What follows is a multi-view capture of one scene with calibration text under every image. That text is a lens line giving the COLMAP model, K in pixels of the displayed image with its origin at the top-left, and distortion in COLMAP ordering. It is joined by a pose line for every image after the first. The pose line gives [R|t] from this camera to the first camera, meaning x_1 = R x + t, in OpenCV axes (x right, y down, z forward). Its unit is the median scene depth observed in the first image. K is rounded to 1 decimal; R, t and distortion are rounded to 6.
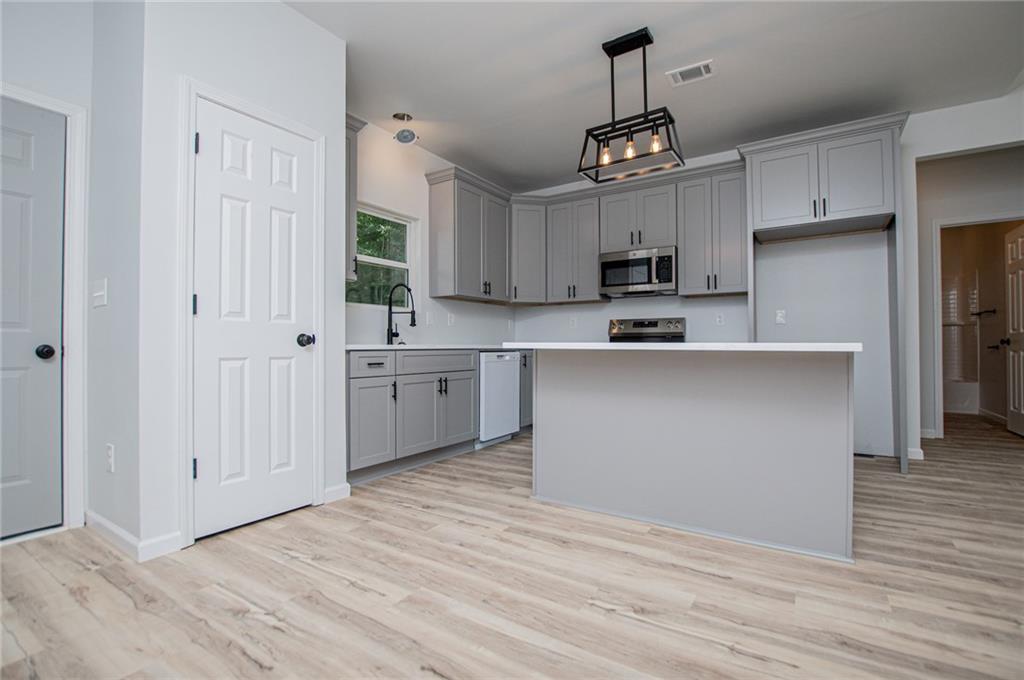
lens RADIAL K [[473.3, 0, 508.2], [0, 473.3, 339.8], [0, 0, 1]] dist [-0.024356, 0.000748]
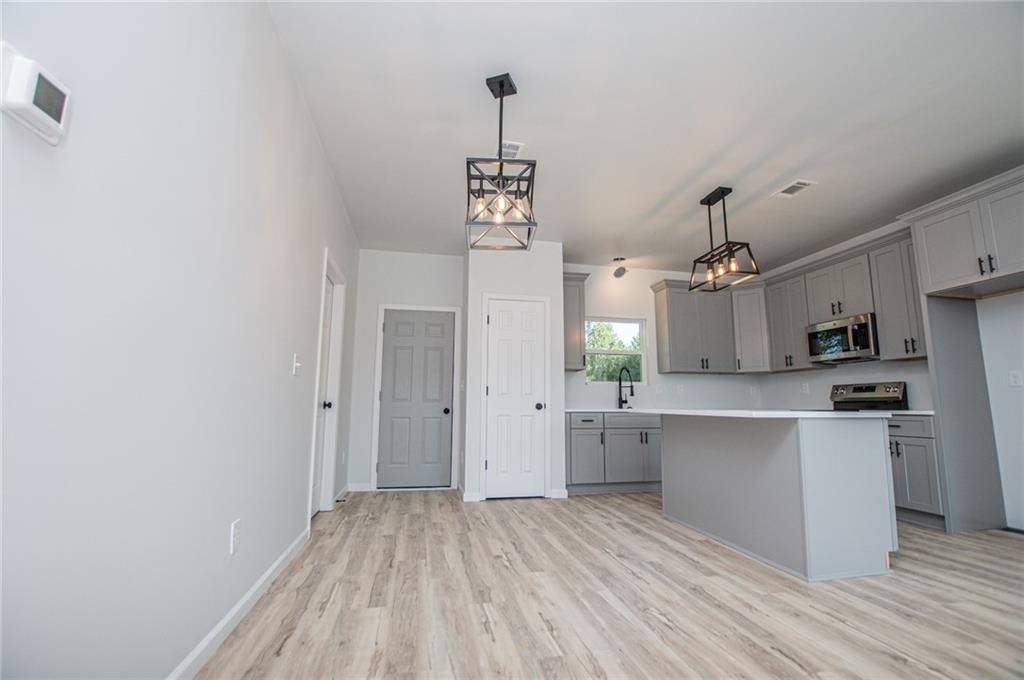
lens RADIAL K [[459.2, 0, 517.1], [0, 459.2, 341.2], [0, 0, 1]] dist [-0.019221, -0.000002]
pose [[0.709902, -0.094646, -0.697913, 0.598804], [0.003942, 0.991448, -0.130444, -0.014358], [0.704290, 0.089852, 0.704203, -0.288507]]
